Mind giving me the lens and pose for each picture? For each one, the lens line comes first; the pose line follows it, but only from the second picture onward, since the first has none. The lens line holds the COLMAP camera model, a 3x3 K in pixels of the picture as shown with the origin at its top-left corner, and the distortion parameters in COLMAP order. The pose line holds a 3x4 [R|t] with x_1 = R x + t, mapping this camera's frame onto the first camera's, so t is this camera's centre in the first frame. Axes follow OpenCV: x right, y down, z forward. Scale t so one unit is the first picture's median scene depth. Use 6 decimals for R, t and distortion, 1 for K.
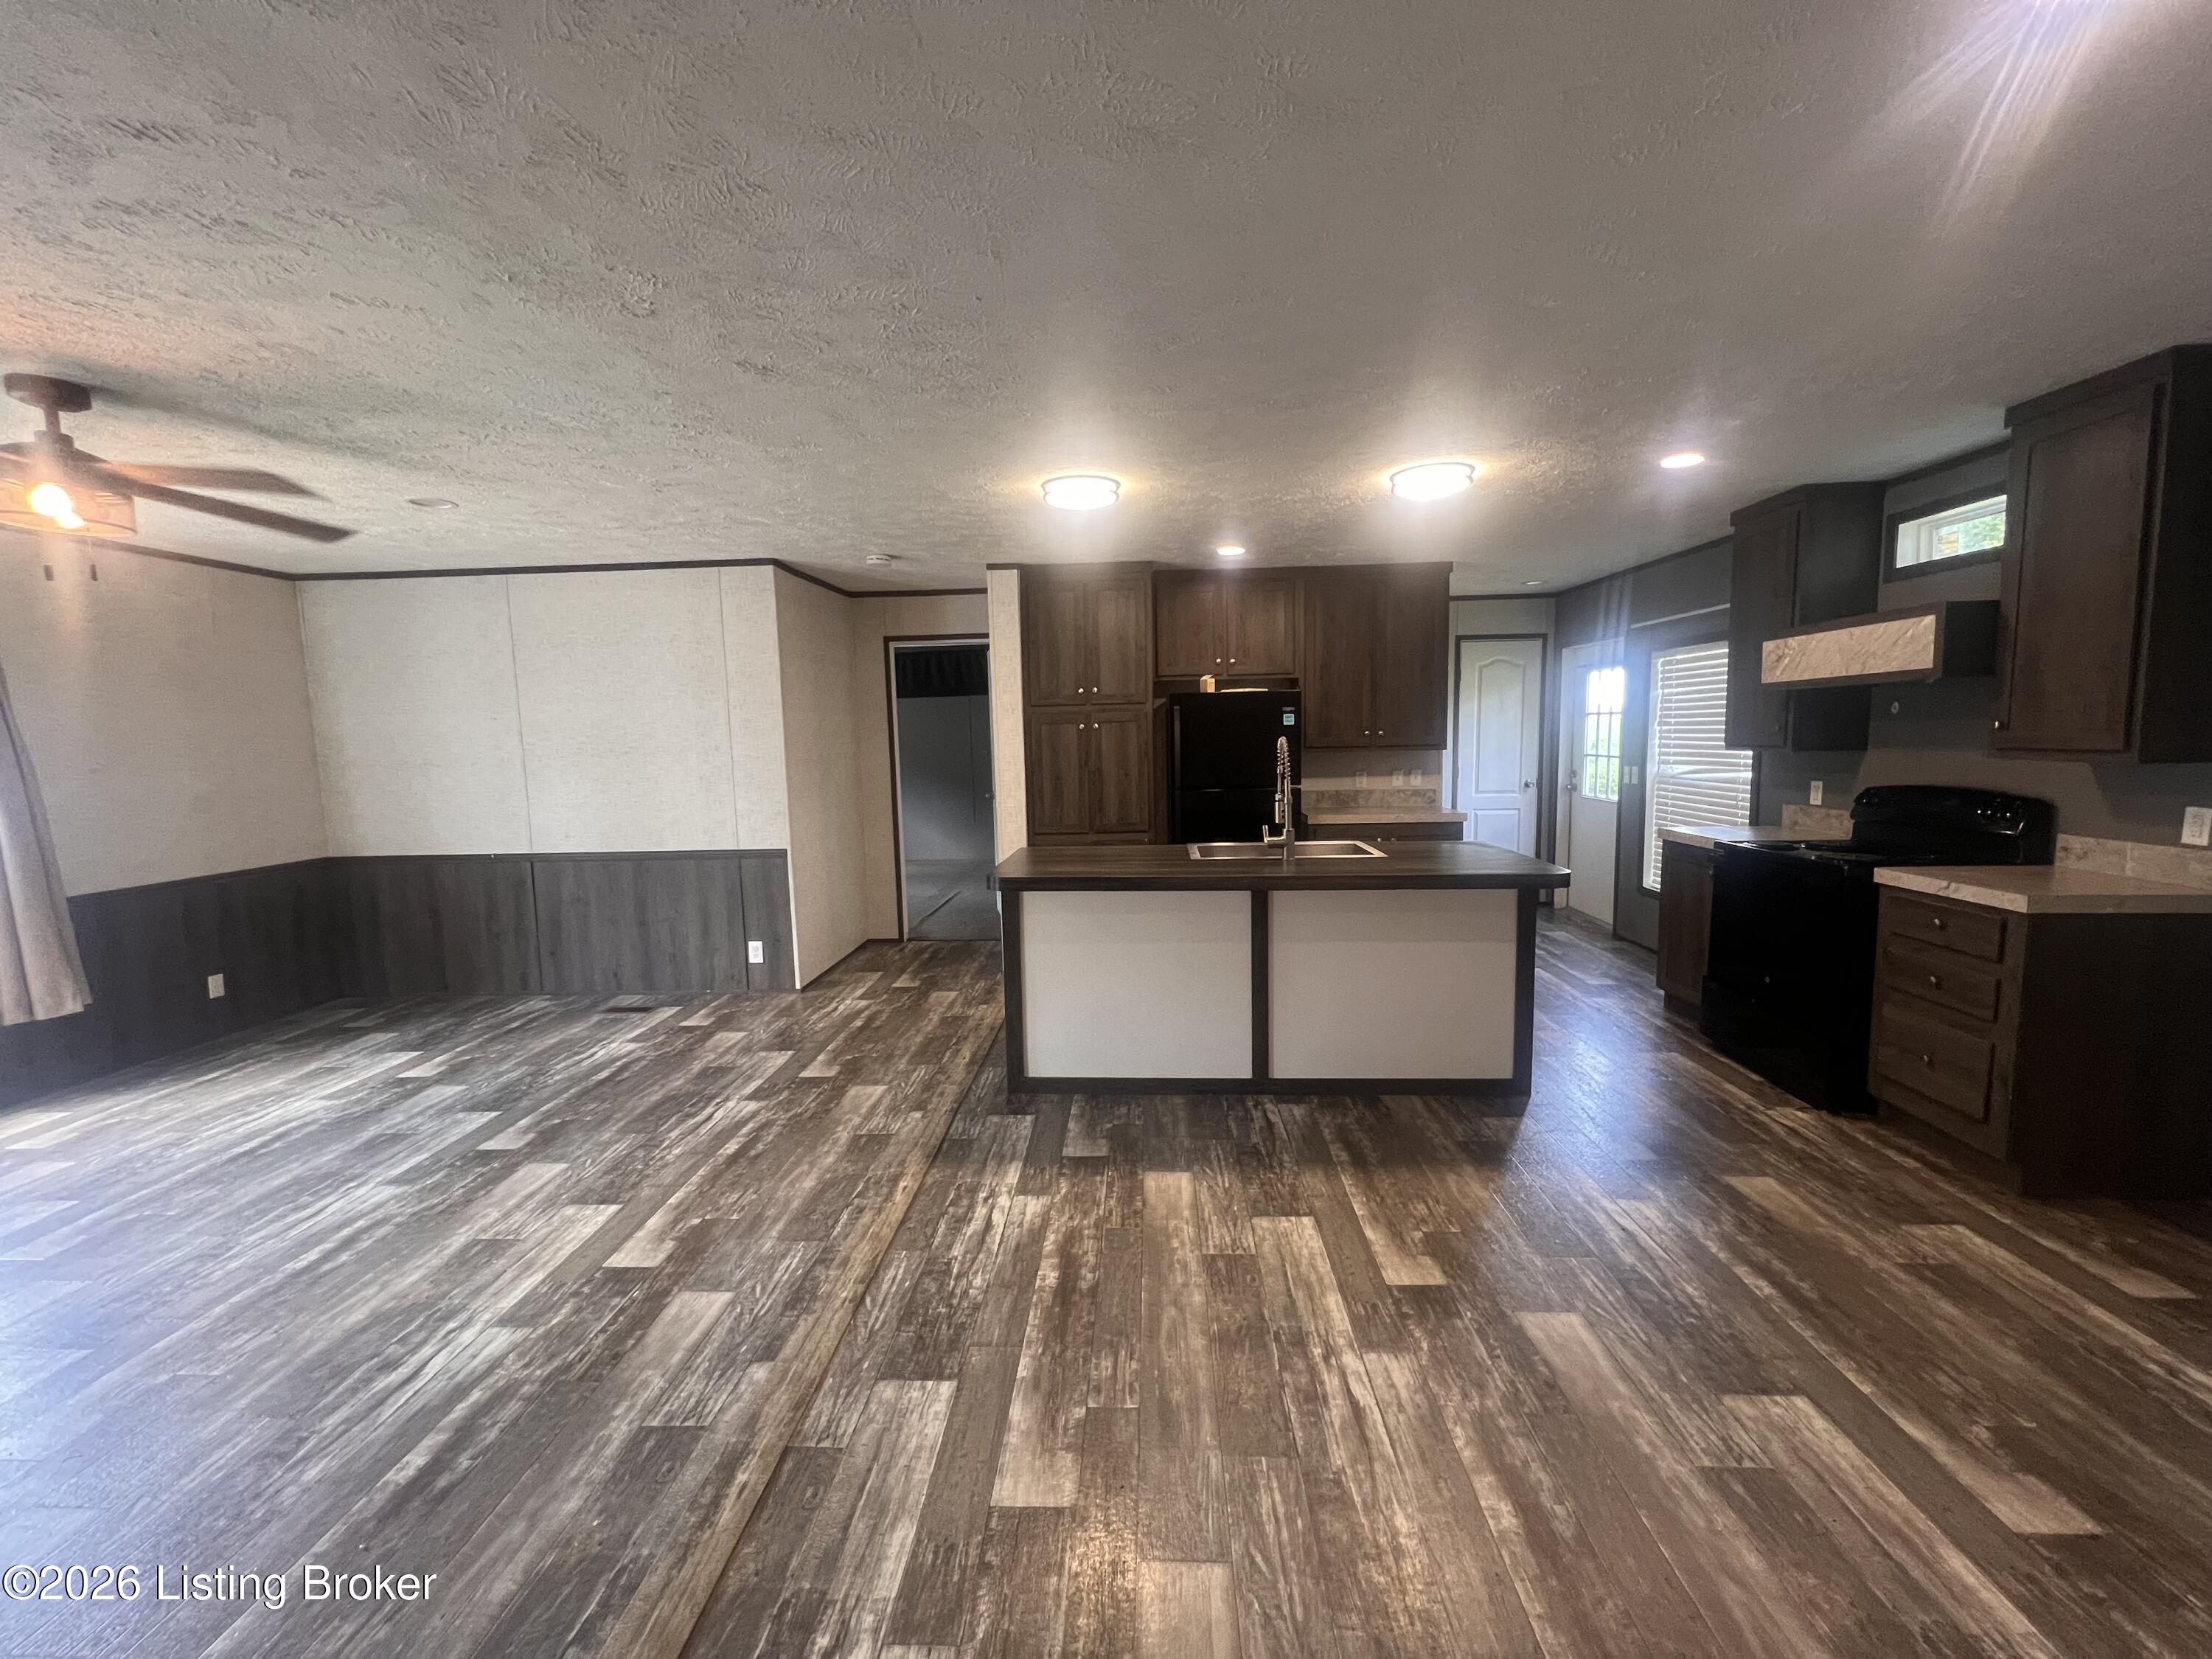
lens RADIAL K [[881.2, 0, 1103.1], [0, 881.2, 822.2], [0, 0, 1]] dist [-0.001503, 0.000648]
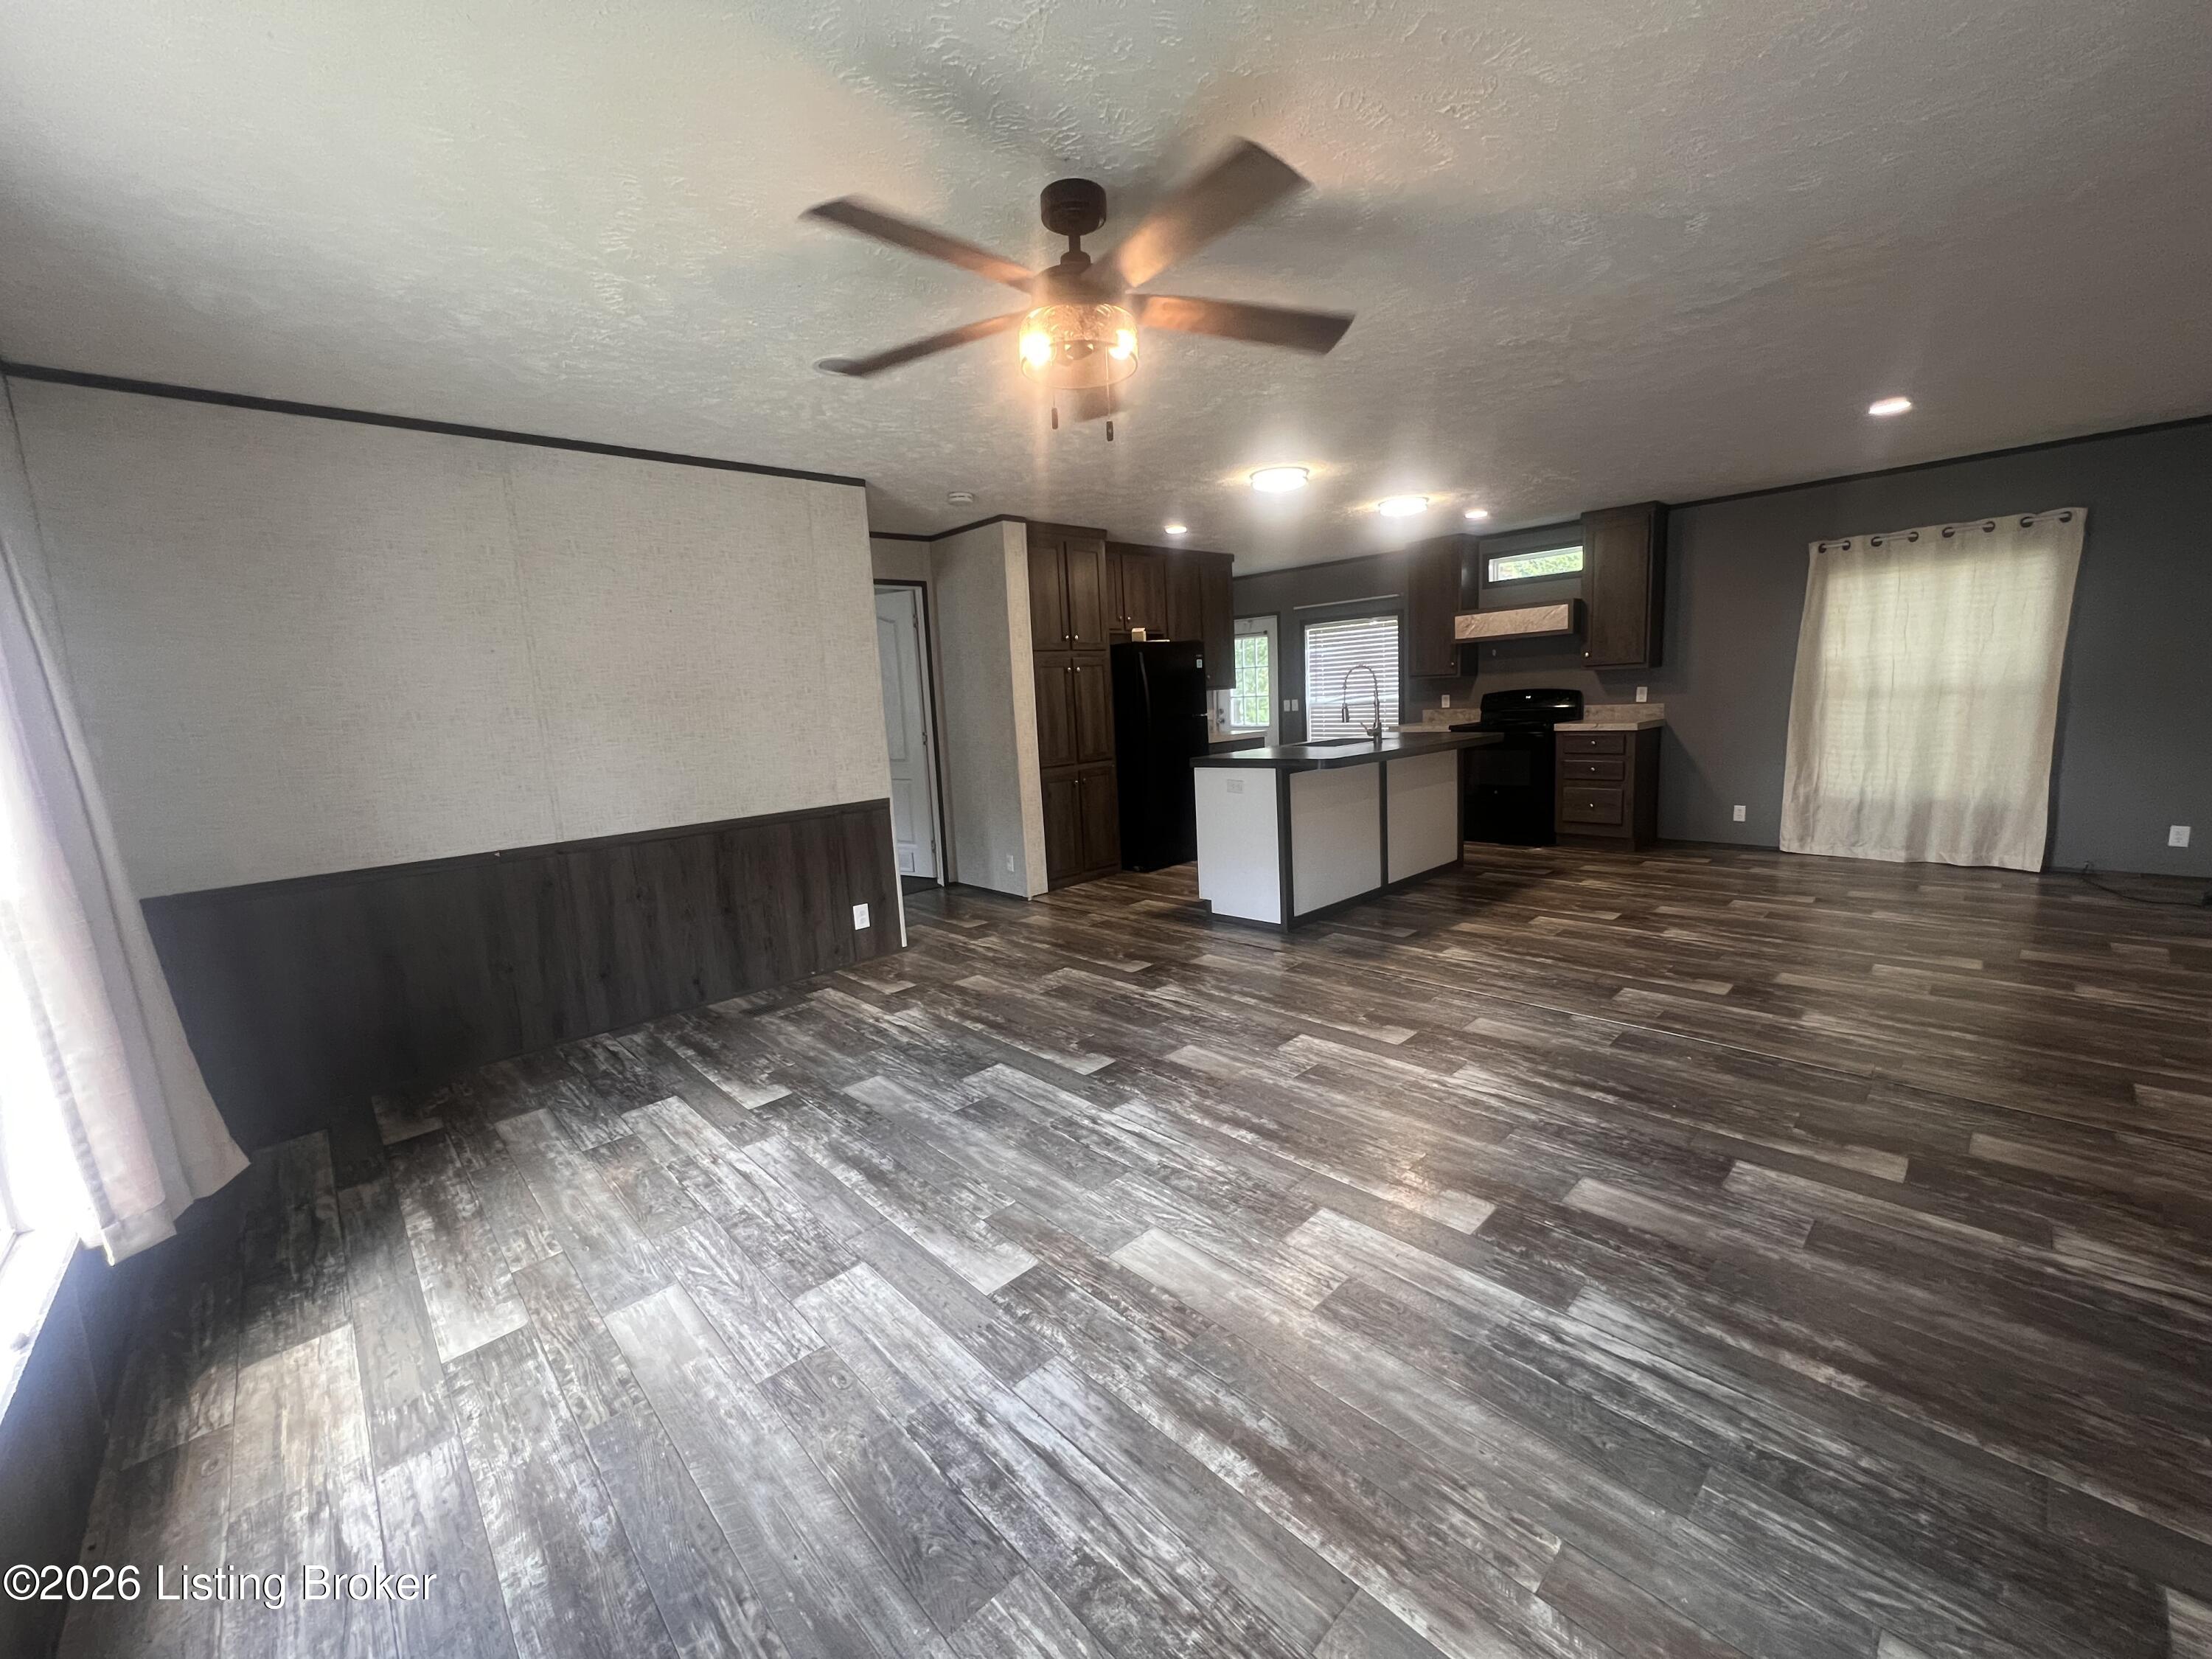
lens RADIAL K [[881.2, 0, 1103.1], [0, 881.2, 822.2], [0, 0, 1]] dist [-0.001503, 0.000648]
pose [[0.691333, -0.118530, 0.712748, -1.018617], [0.110212, 0.992208, 0.058103, 0.031276], [-0.714081, 0.038384, 0.699010, 0.224418]]
